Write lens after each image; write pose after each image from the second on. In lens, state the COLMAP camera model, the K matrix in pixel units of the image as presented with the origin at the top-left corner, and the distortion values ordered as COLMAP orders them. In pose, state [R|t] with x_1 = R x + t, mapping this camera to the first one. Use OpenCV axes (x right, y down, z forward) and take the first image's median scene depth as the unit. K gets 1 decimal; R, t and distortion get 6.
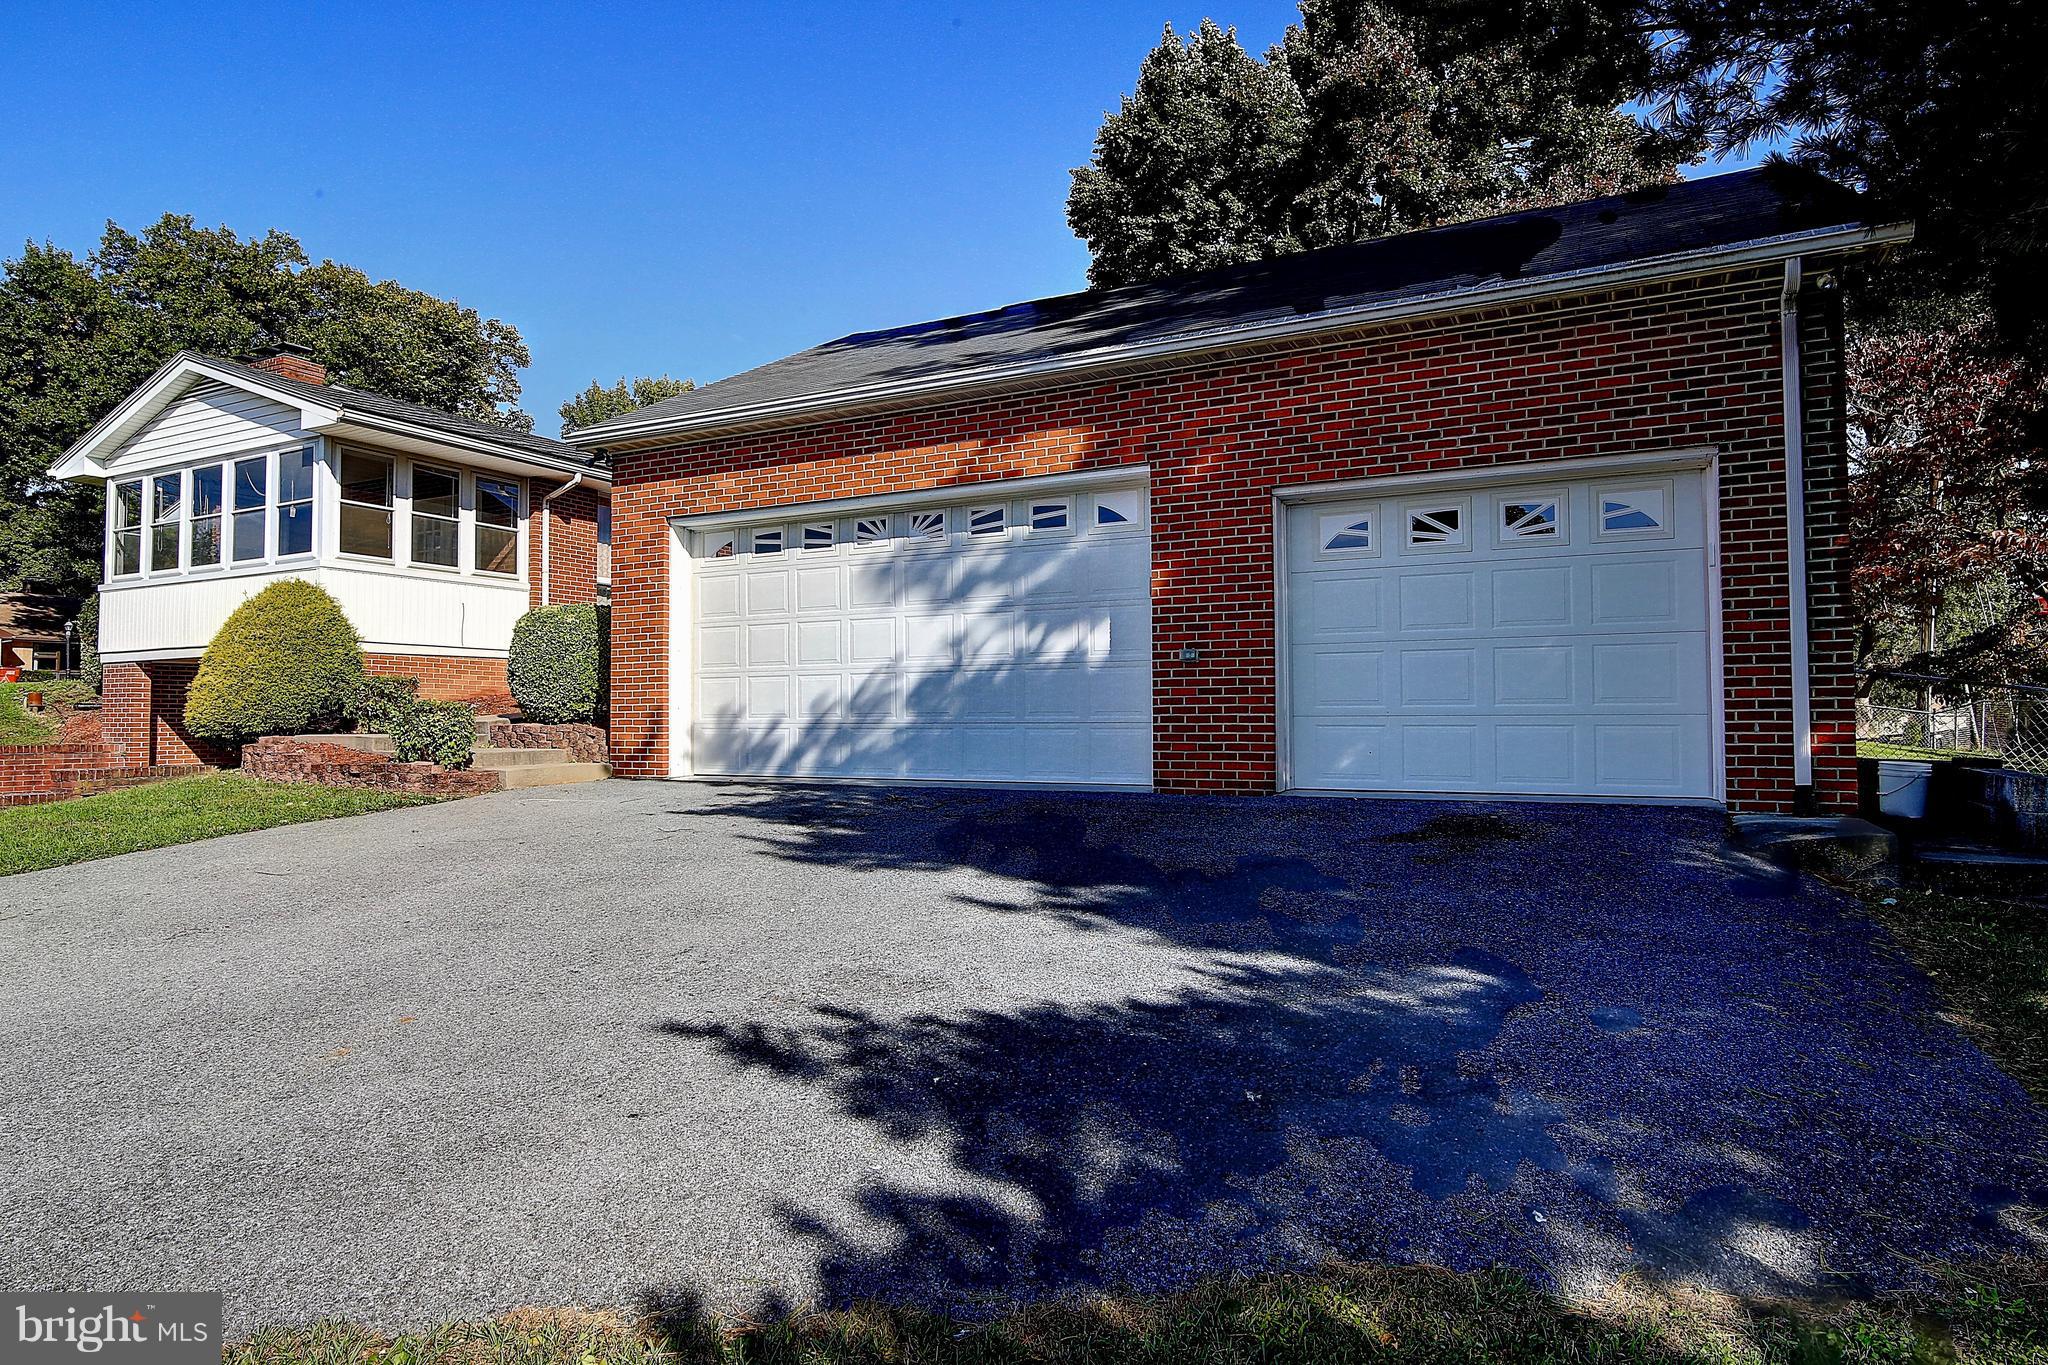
lens RADIAL K [[1174.2, 0, 1019.5], [0, 1174.2, 675.7], [0, 0, 1]] dist [-0.006466, -0.000873]
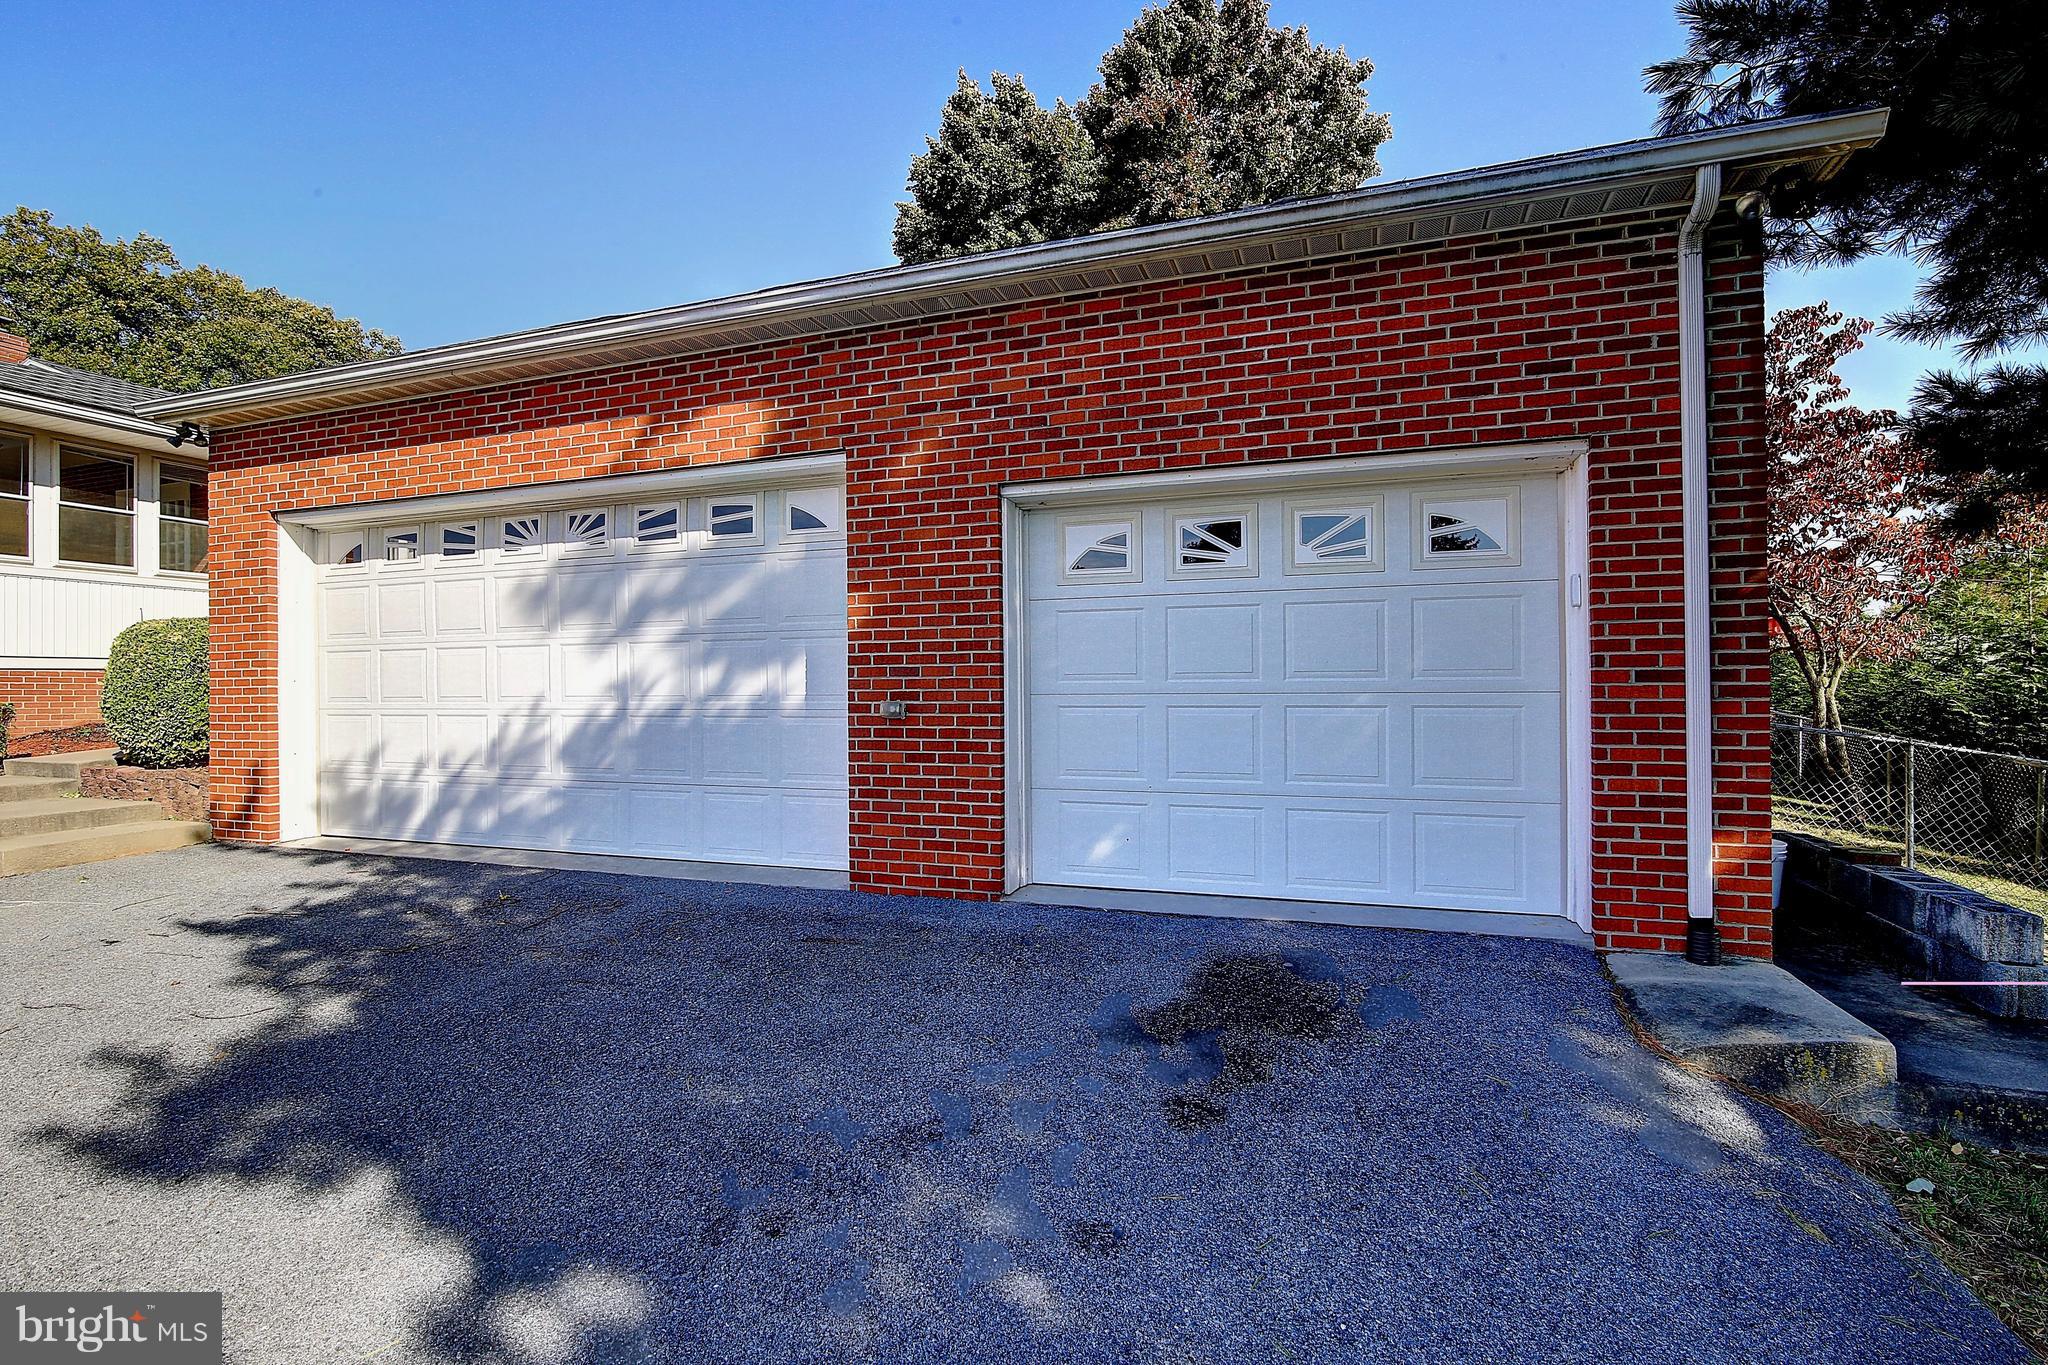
lens RADIAL K [[960.2, 0, 1024.0], [0, 960.2, 682.5], [0, 0, 1]] dist [-0.018014, 0.001154]
pose [[0.989200, -0.003283, 0.146532, 0.138923], [-0.001032, 0.999568, 0.029363, -0.053116], [-0.146565, -0.029198, 0.988770, 0.389229]]
